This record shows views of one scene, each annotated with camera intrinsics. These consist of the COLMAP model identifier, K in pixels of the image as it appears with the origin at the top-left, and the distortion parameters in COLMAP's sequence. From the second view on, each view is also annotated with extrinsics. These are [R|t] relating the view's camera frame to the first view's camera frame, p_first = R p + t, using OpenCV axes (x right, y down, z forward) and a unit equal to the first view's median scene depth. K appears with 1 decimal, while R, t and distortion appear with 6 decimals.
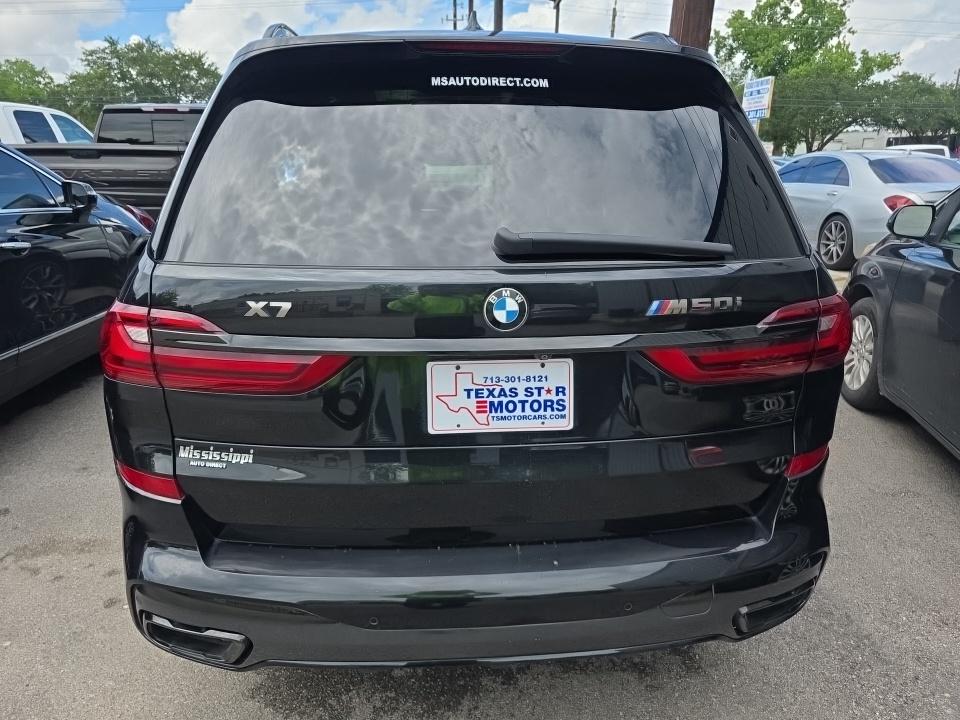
lens RADIAL K [[652.5, 0, 480.4], [0, 652.5, 362.1], [0, 0, 1]] dist [0.032588, -0.039963]
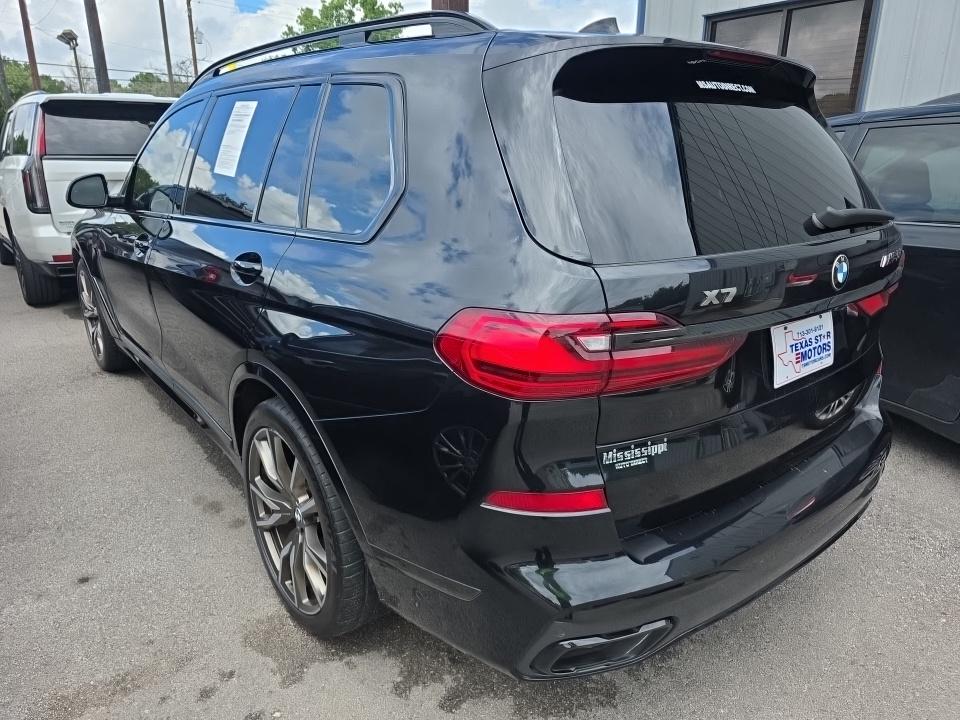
lens RADIAL K [[652.5, 0, 473.4], [0, 652.5, 363.1], [0, 0, 1]] dist [0.032588, -0.039963]
pose [[0.837241, -0.178042, 0.517039, -1.123941], [0.173441, 0.983153, 0.057694, -0.095513], [-0.518600, 0.041372, 0.854015, 0.273365]]
